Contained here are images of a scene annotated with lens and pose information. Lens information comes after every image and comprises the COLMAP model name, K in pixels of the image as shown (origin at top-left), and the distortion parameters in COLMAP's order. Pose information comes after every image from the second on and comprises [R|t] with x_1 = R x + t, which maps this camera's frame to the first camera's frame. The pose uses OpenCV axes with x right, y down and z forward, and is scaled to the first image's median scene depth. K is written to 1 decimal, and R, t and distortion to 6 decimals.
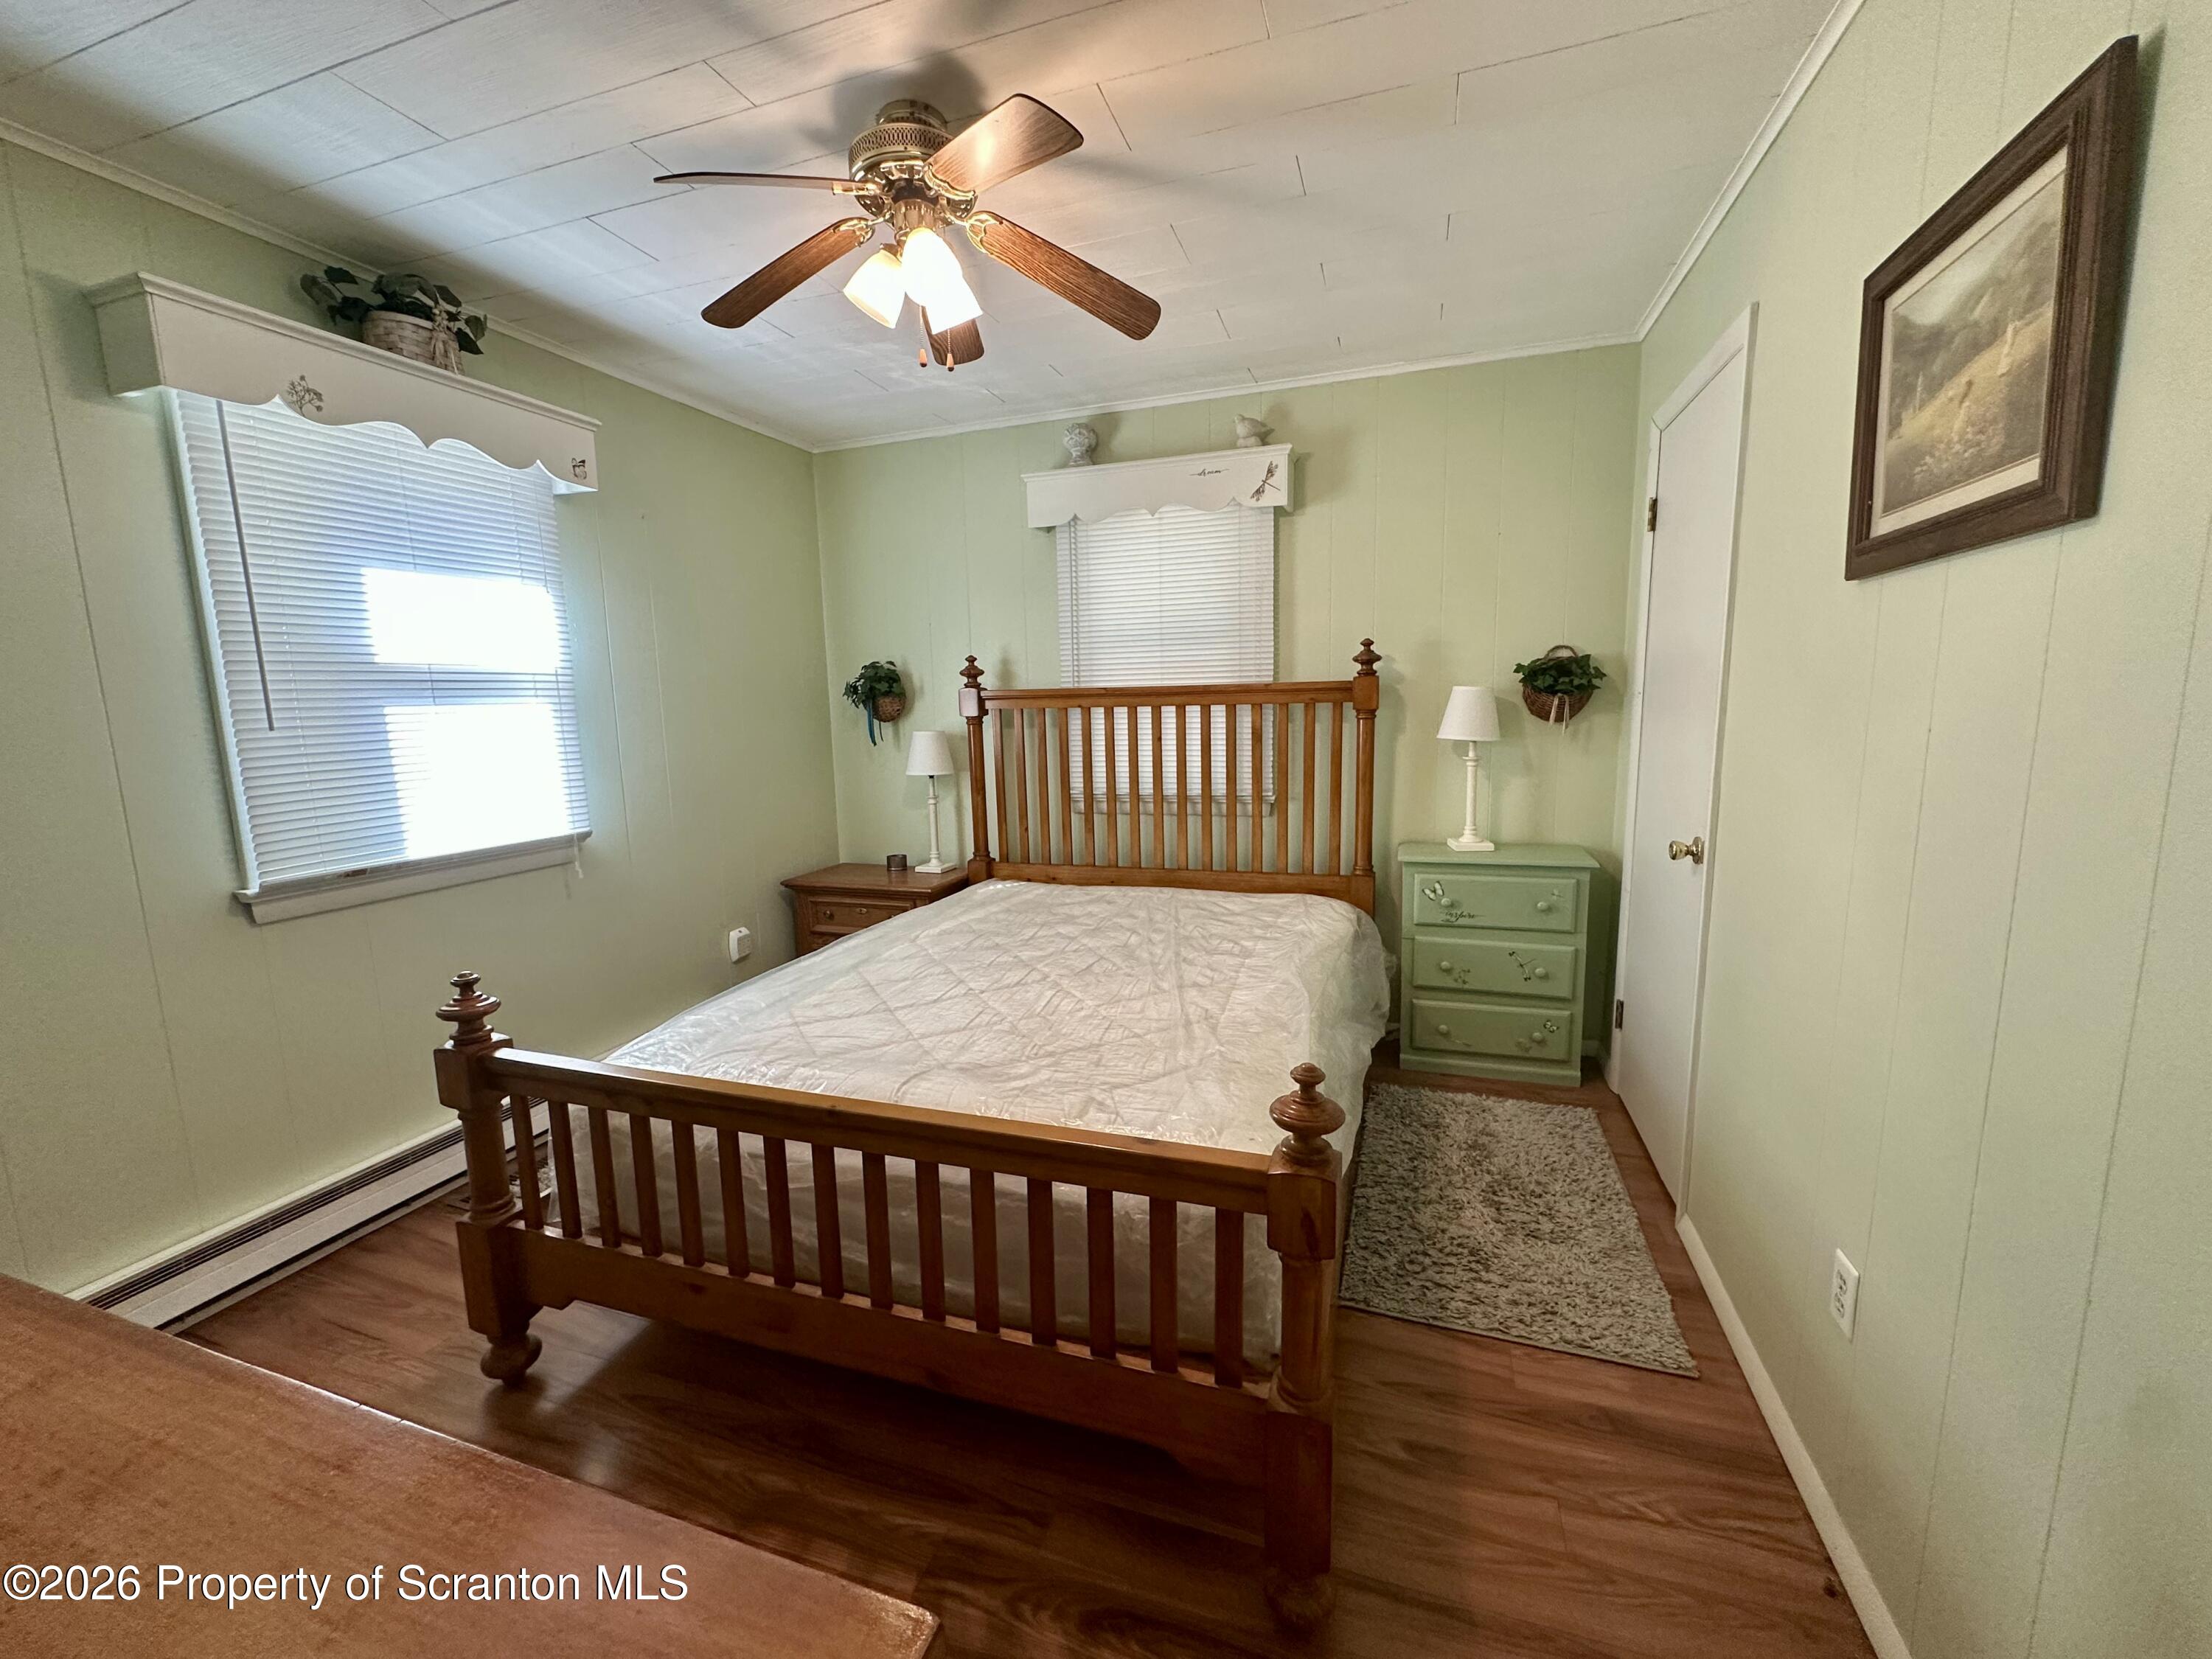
lens RADIAL K [[886.3, 0, 1112.7], [0, 886.3, 830.5], [0, 0, 1]] dist [-0.001328, 0.000258]
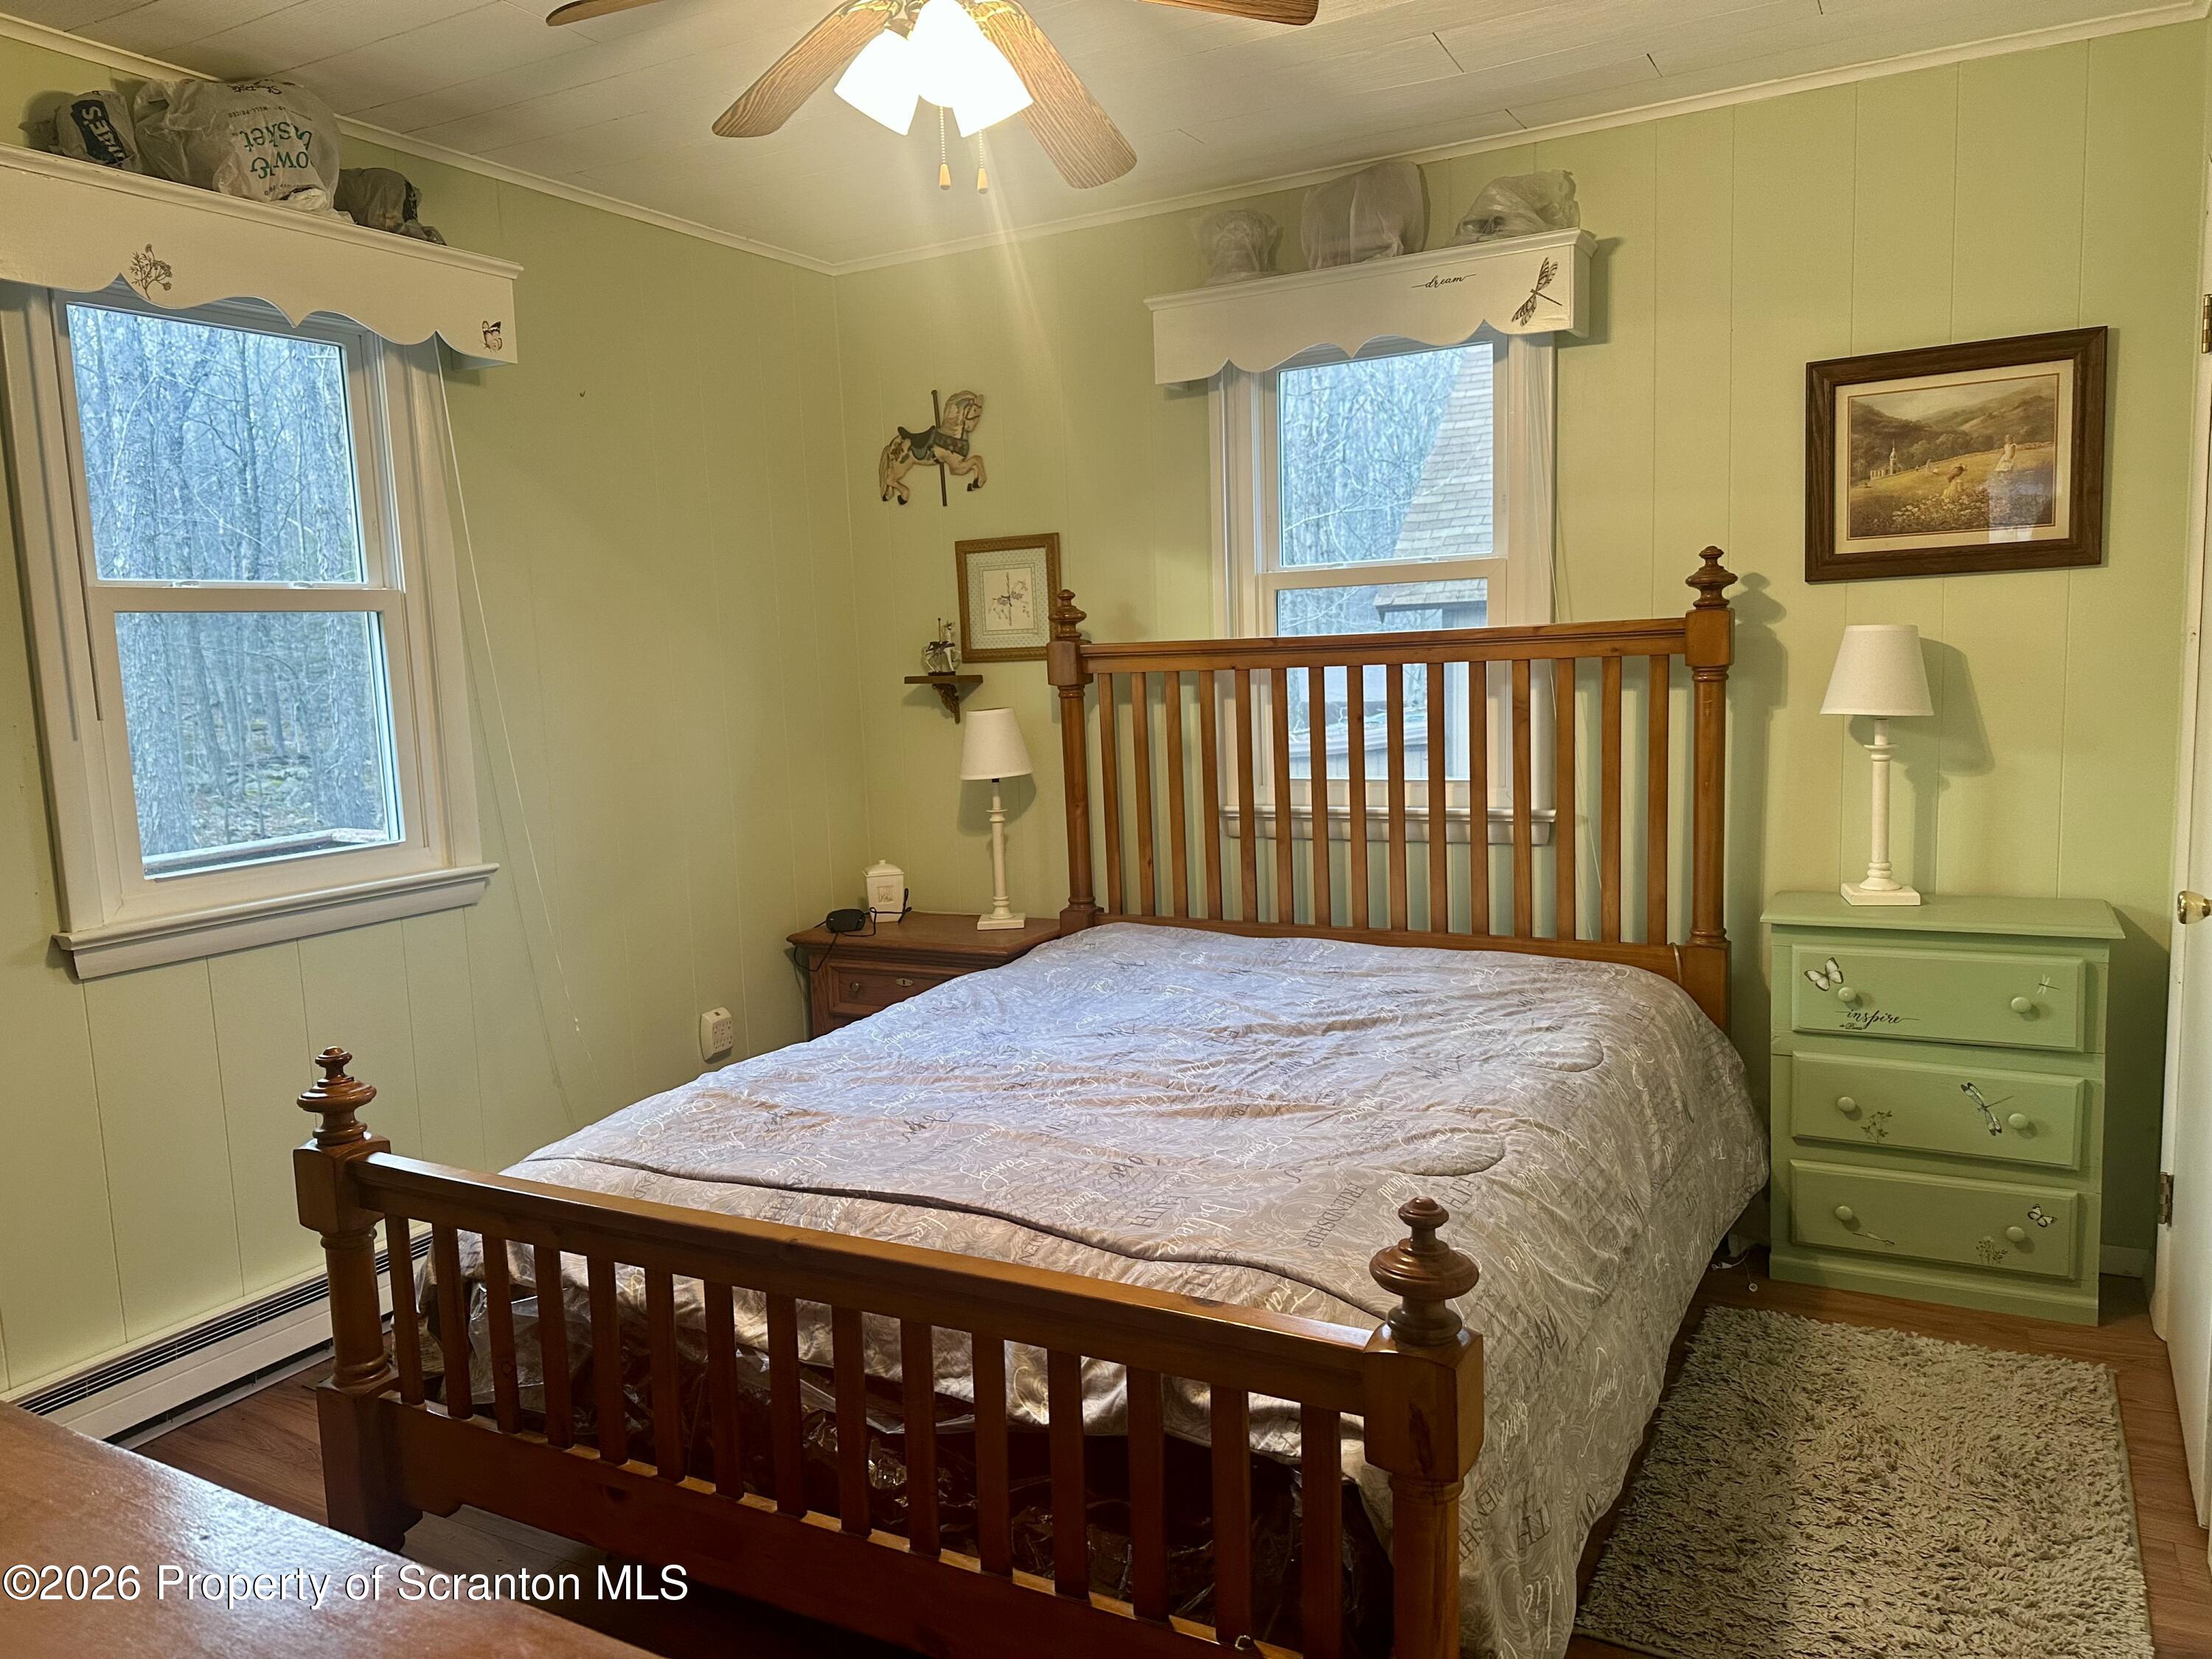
lens RADIAL K [[1555.9, 0, 1113.0], [0, 1555.9, 851.0], [0, 0, 1]] dist [0.085312, -0.102866]
pose [[0.984796, 0.008237, -0.173519, 0.081101], [-0.010149, 0.999897, -0.010130, 0.001993], [0.173417, 0.011737, 0.984778, -0.111300]]
